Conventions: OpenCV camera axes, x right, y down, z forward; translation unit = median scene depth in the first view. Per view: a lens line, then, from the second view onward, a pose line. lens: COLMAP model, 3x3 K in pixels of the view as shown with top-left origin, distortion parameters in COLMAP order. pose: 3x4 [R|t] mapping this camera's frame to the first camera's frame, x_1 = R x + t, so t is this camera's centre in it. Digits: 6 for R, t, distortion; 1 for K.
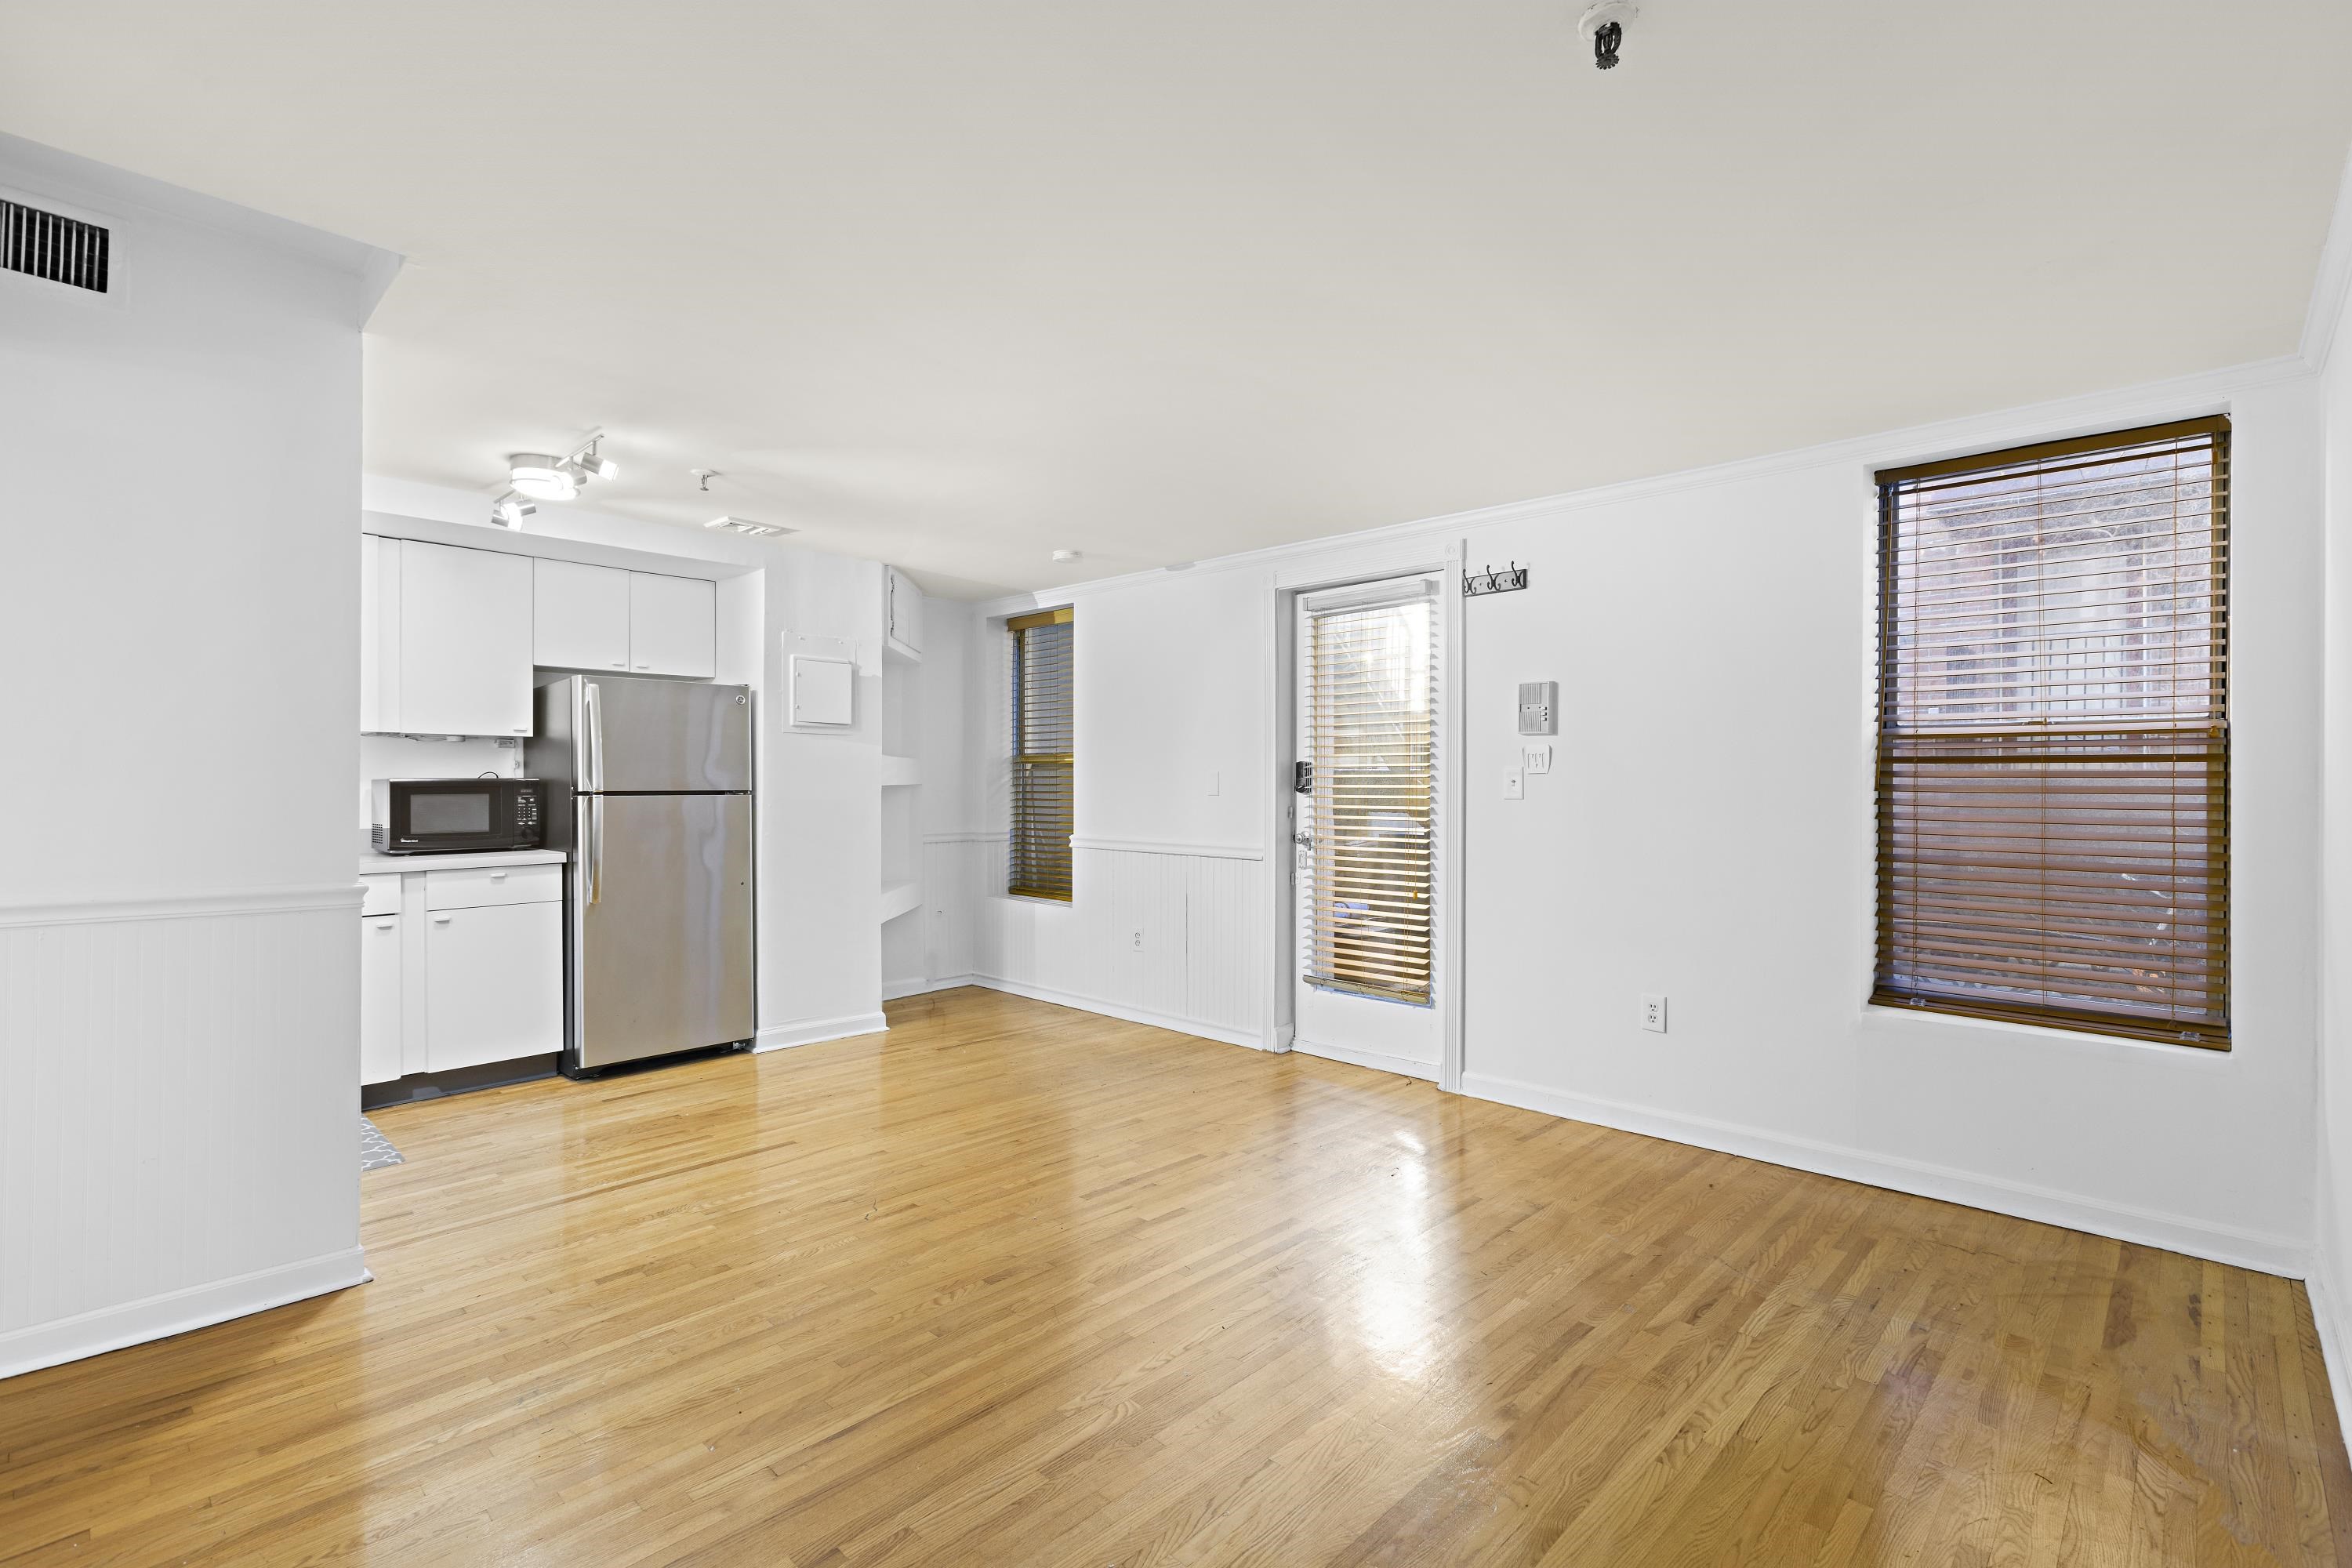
lens RADIAL K [[1057.1, 0, 1174.3], [0, 1057.1, 776.8], [0, 0, 1]] dist [0.004807, 0.000310]
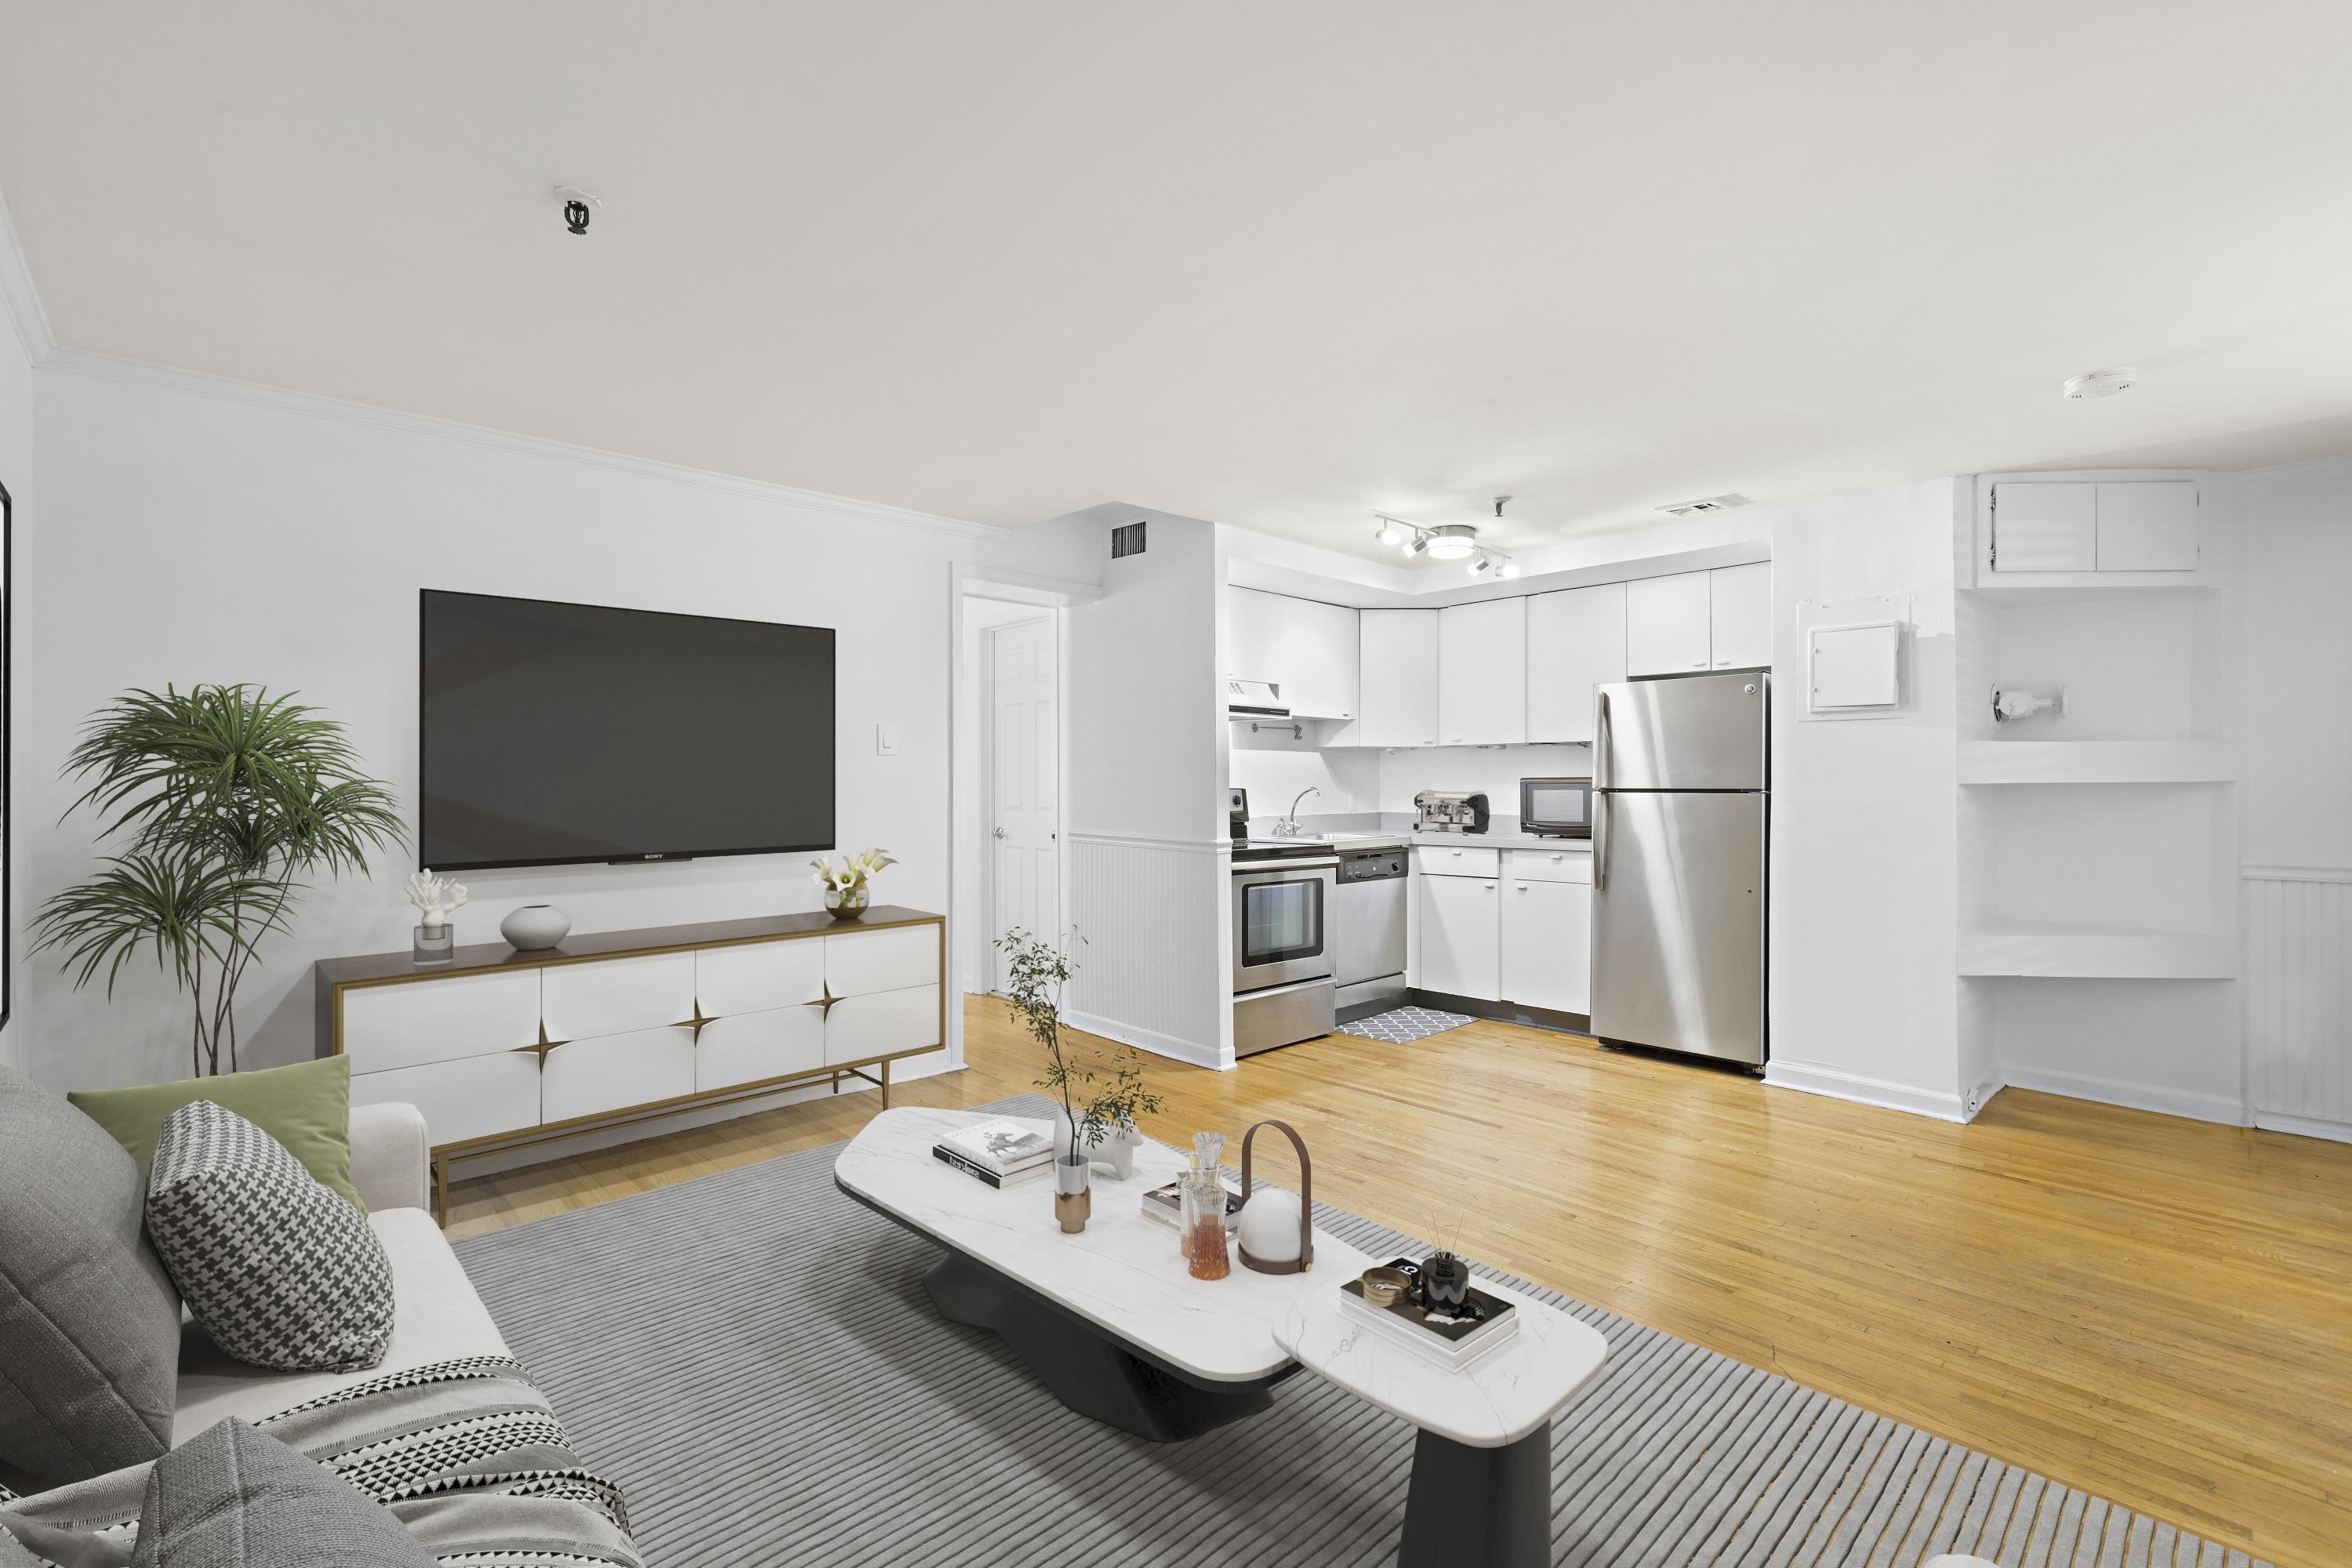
lens RADIAL K [[1057.1, 0, 1180.9], [0, 1057.1, 782.1], [0, 0, 1]] dist [0.004807, 0.000310]
pose [[-0.053789, 0.002442, -0.998549, 0.486146], [0.010318, 0.999945, 0.001890, 0.000268], [0.998499, -0.010201, -0.053812, 0.520972]]
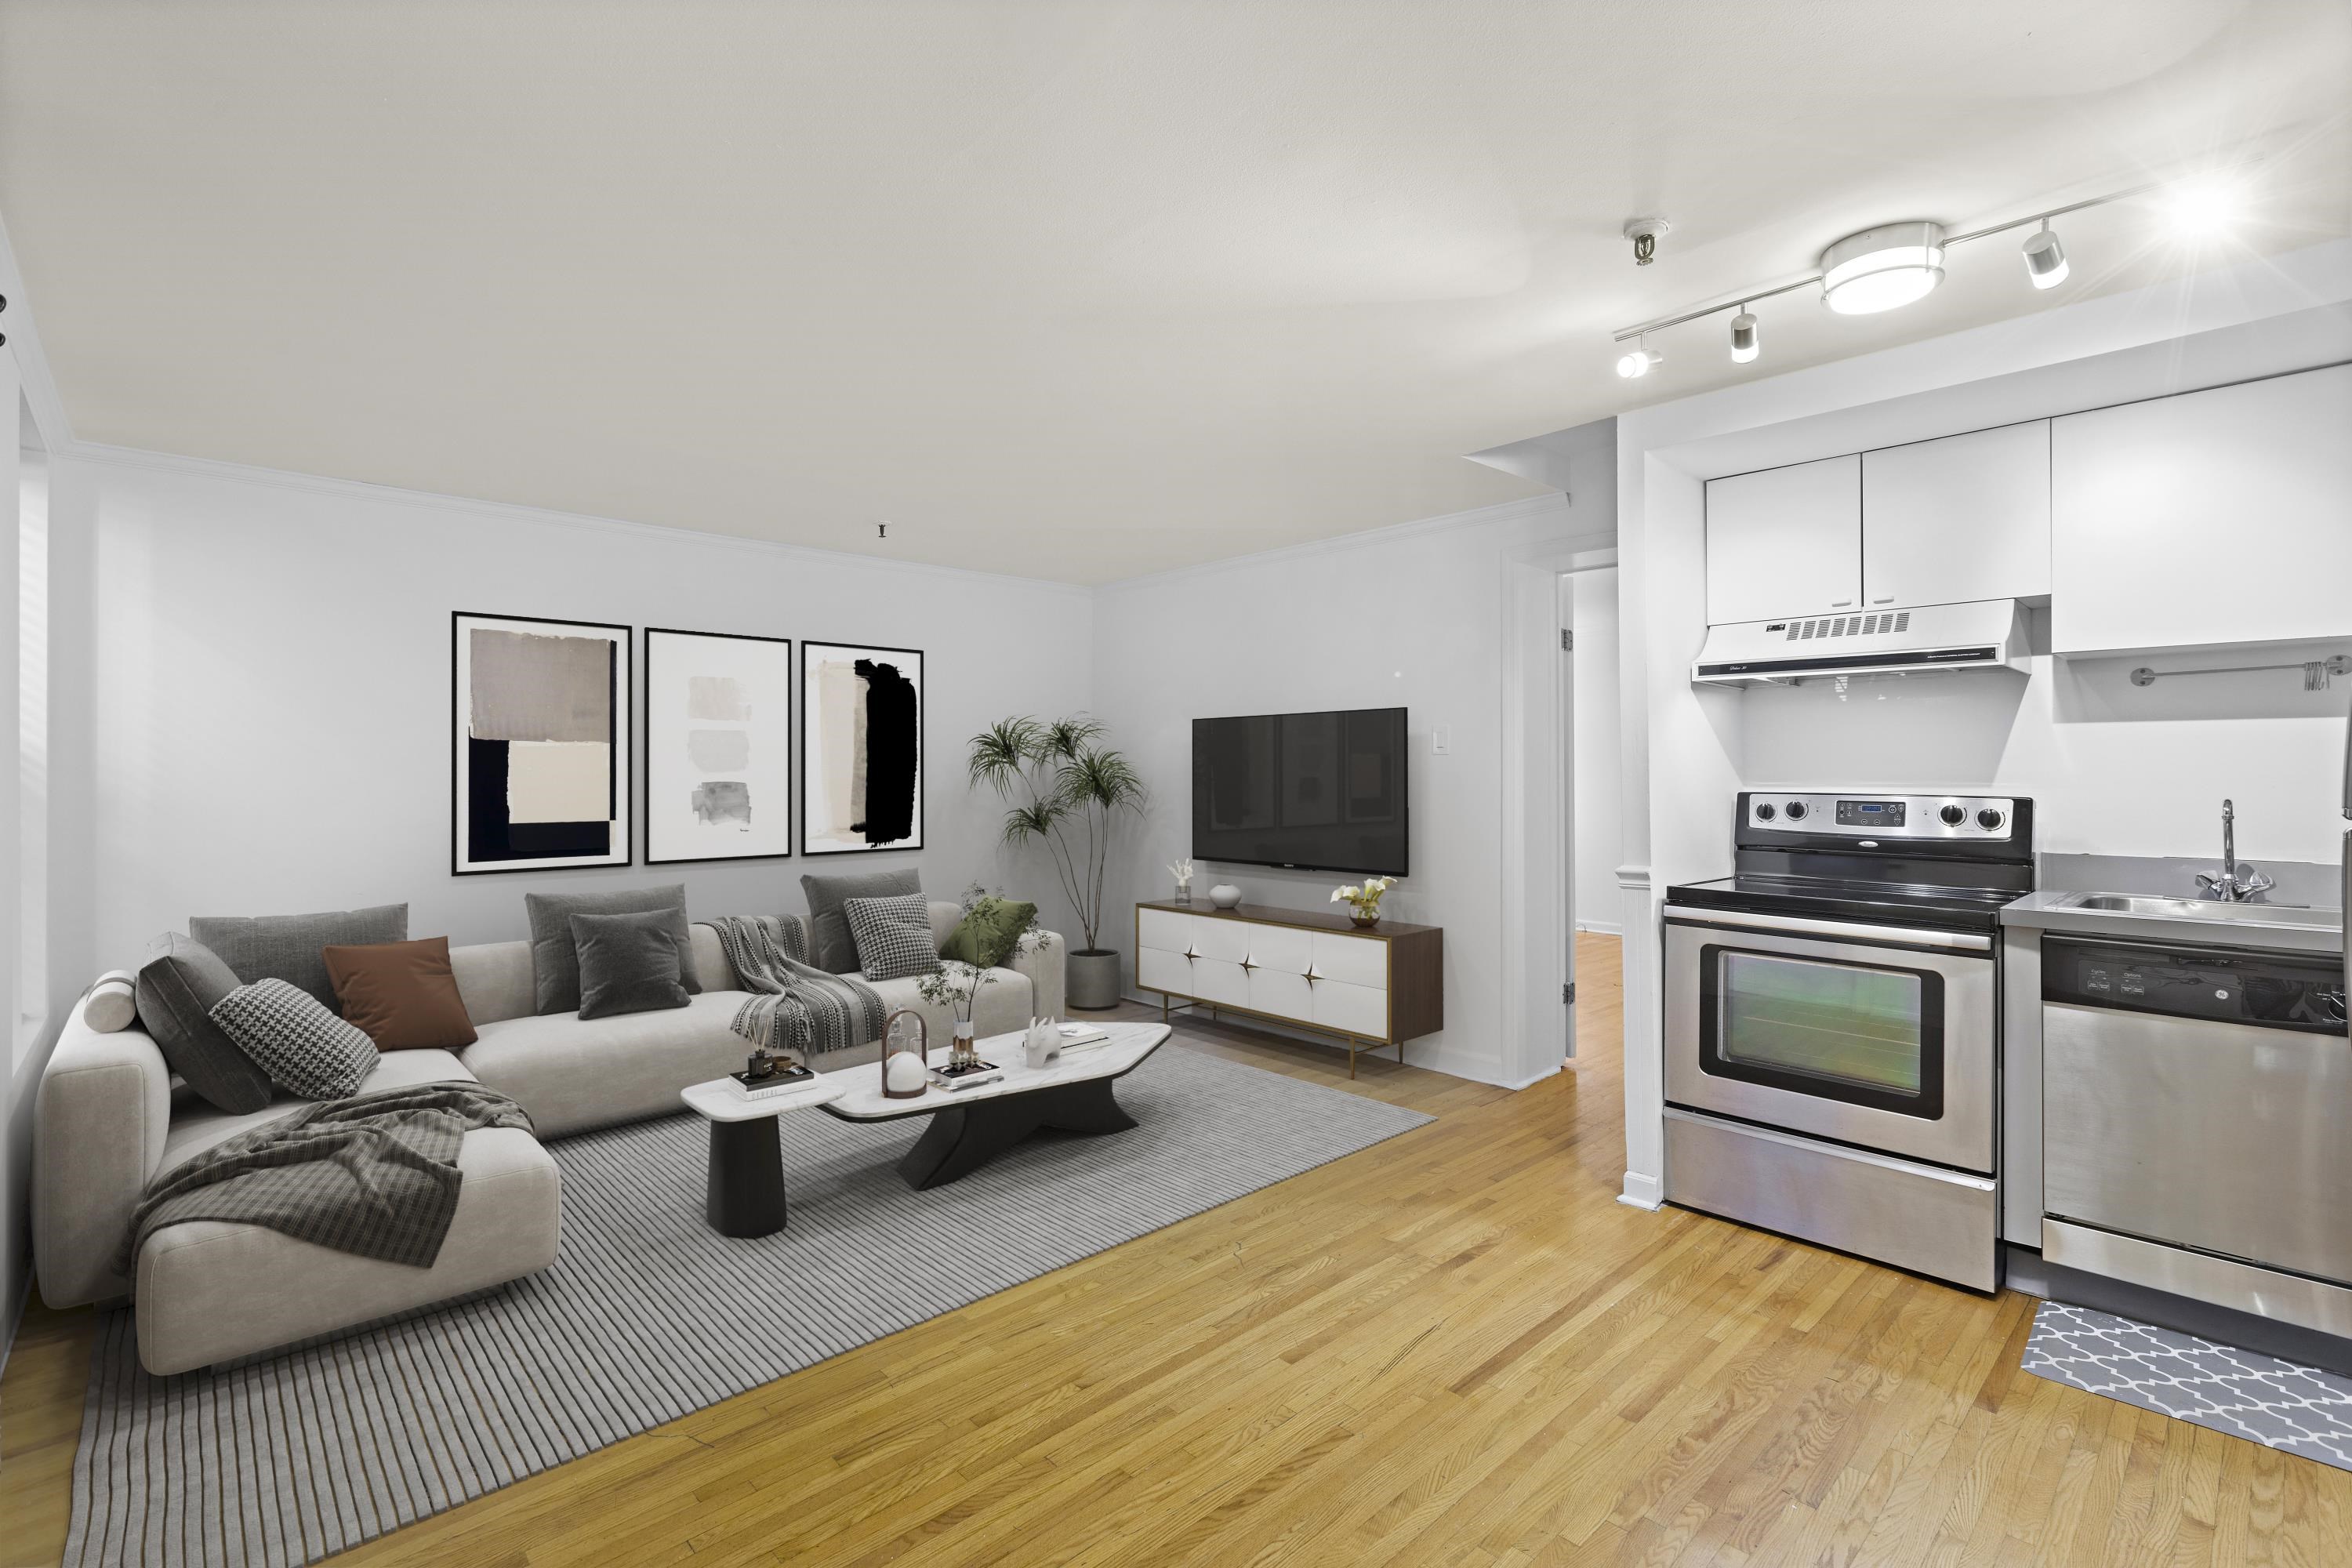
lens RADIAL K [[1057.1, 0, 1175.1], [0, 1057.1, 761.4], [0, 0, 1]] dist [0.004807, 0.000310]
pose [[-0.998628, 0.001274, 0.052346, -0.162643], [0.000167, 0.999776, -0.021148, 0.002075], [-0.052361, -0.021110, -0.998405, 1.125646]]
